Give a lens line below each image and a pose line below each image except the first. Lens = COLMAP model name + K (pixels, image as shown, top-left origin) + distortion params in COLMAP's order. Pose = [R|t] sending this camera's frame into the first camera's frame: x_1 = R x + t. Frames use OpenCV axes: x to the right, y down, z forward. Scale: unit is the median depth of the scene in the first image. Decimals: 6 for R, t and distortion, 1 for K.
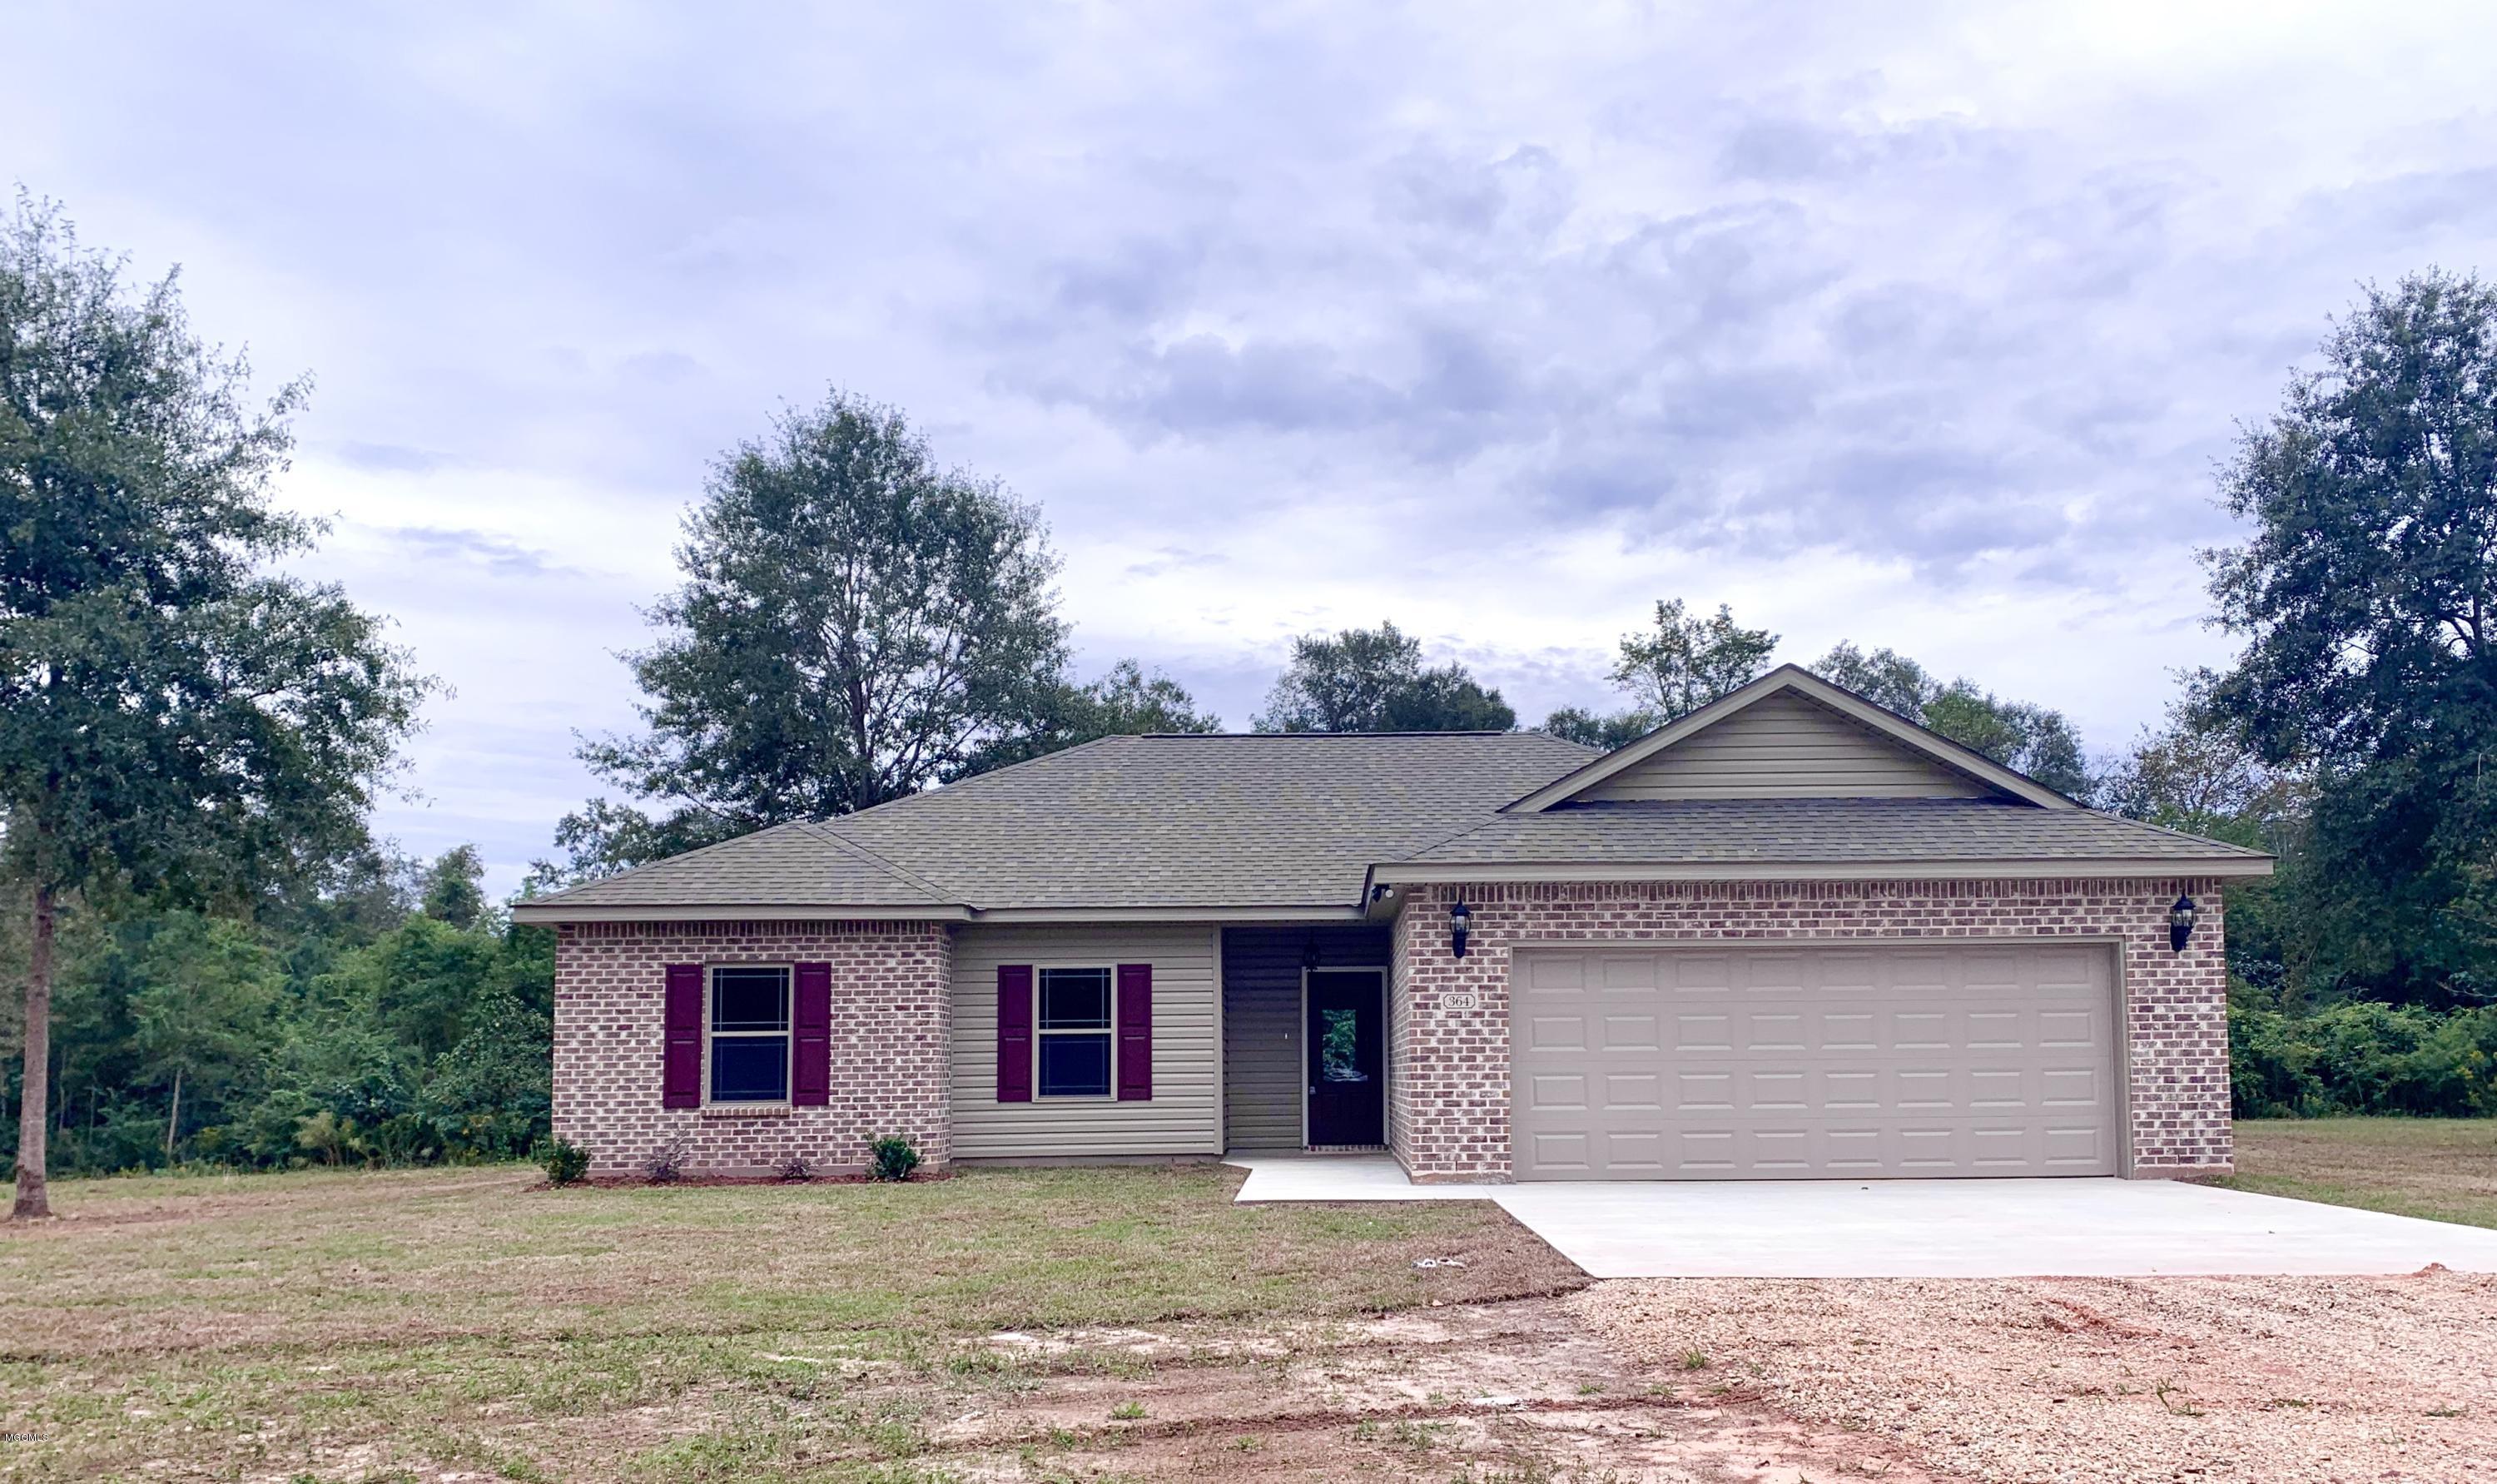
lens RADIAL K [[2627.7, 0, 1248.5], [0, 2627.7, 742.0], [0, 0, 1]] dist [0.063486, -0.265732]
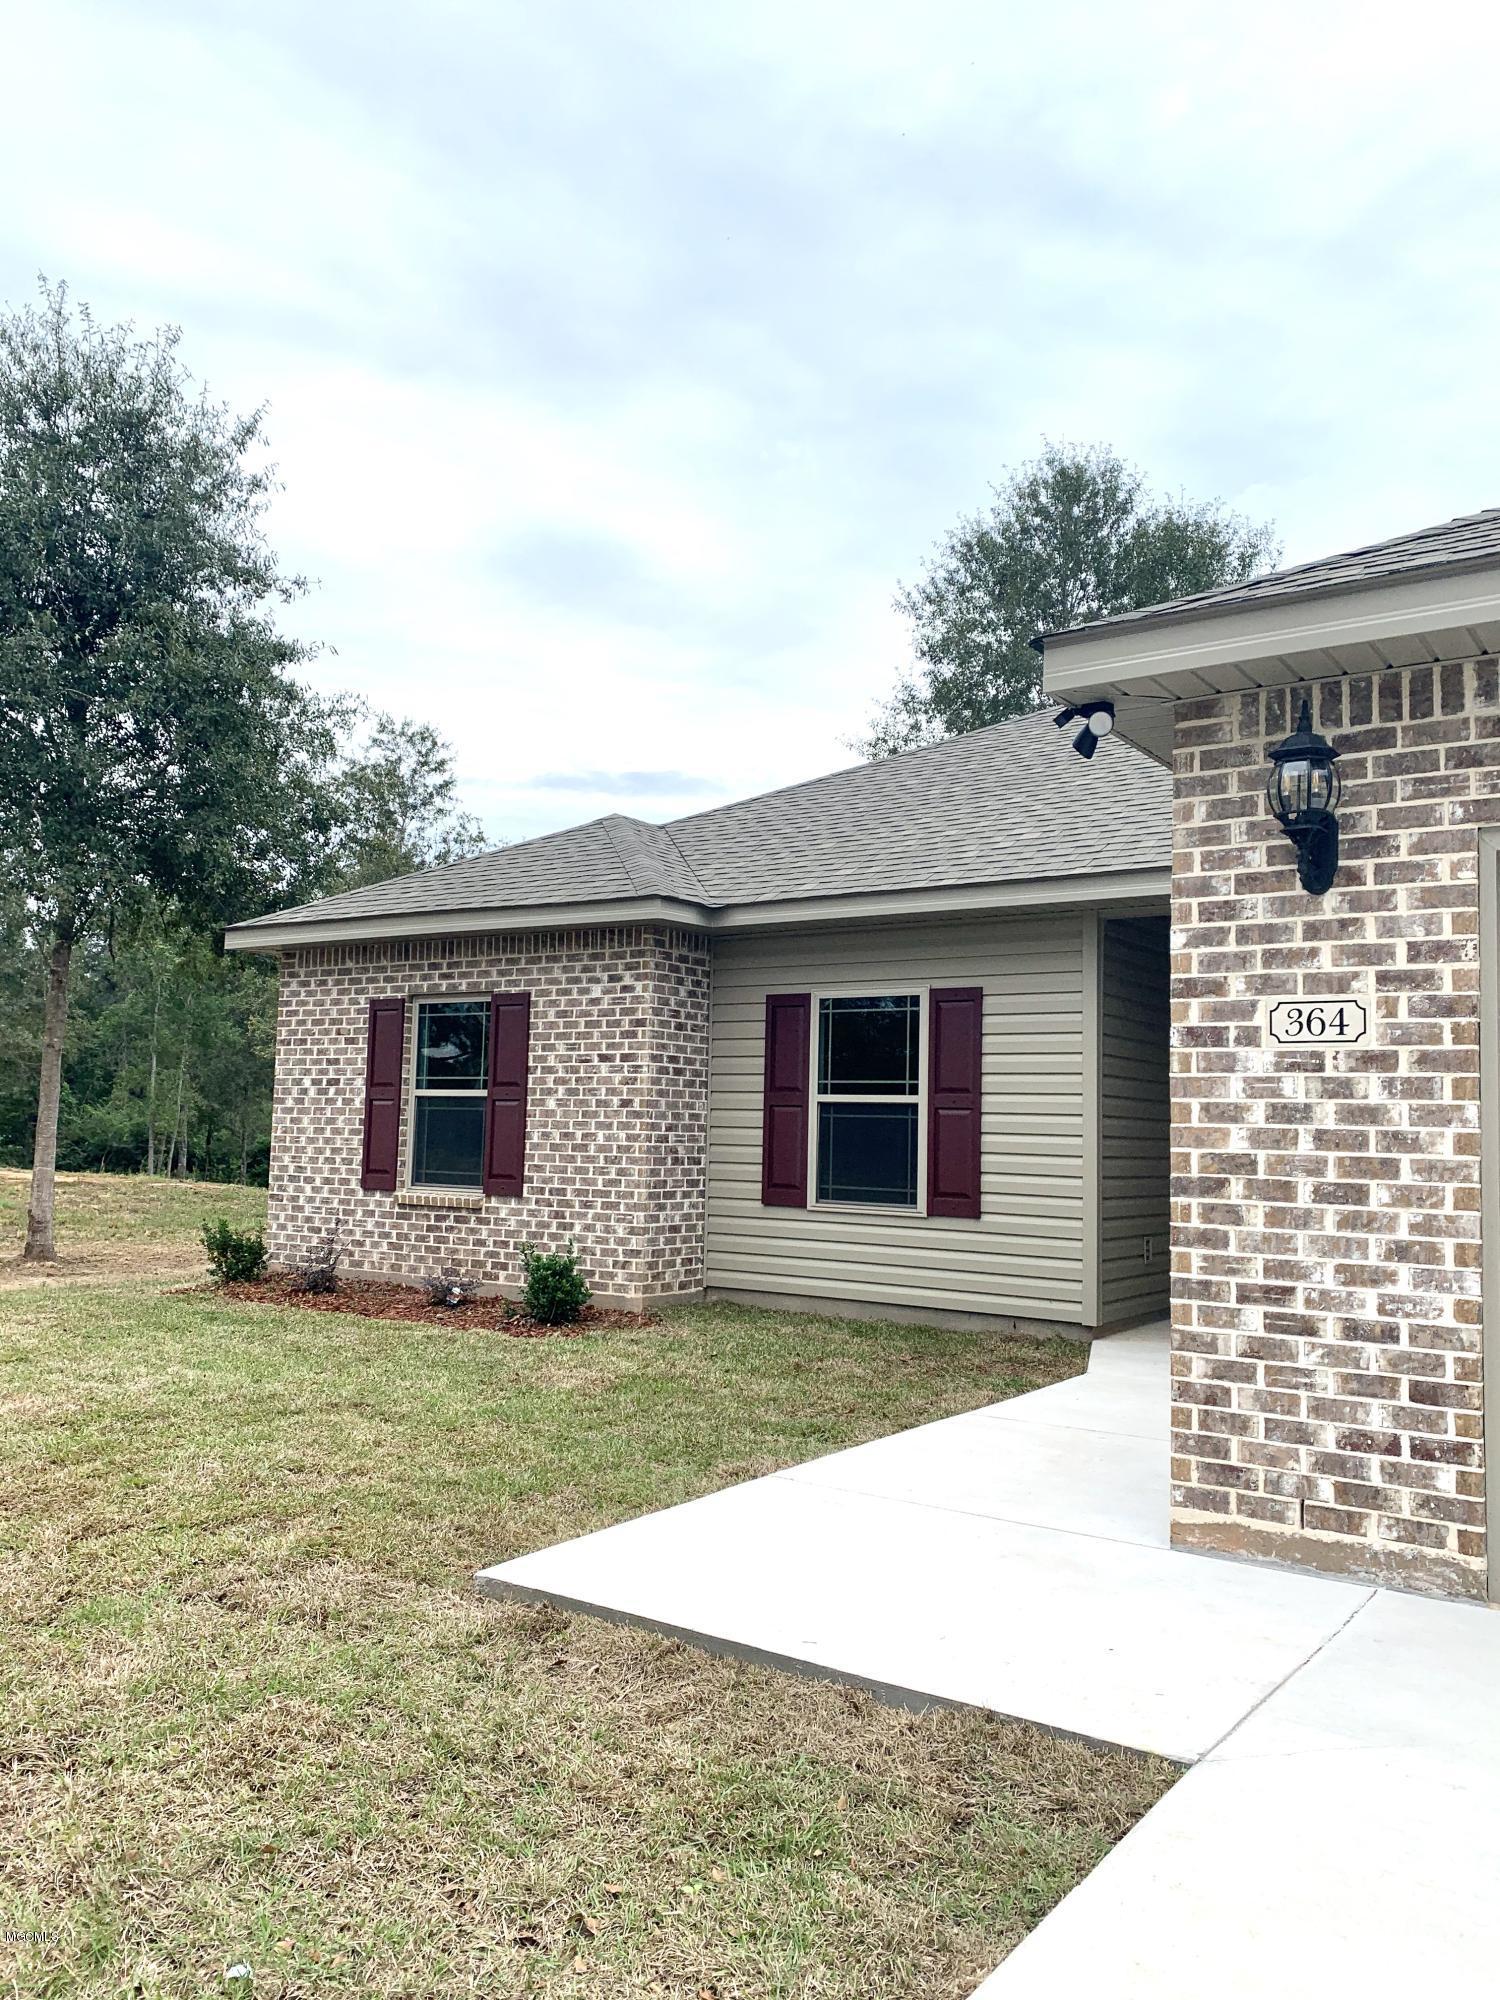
lens RADIAL K [[1492.6, 0, 750.0], [0, 1492.6, 1000.0], [0, 0, 1]] dist [0.092662, -0.222218]
pose [[0.802442, -0.020957, -0.596362, 0.123350], [0.044240, 0.998722, 0.024432, 0.079297], [0.595088, -0.045989, 0.802344, 0.723797]]
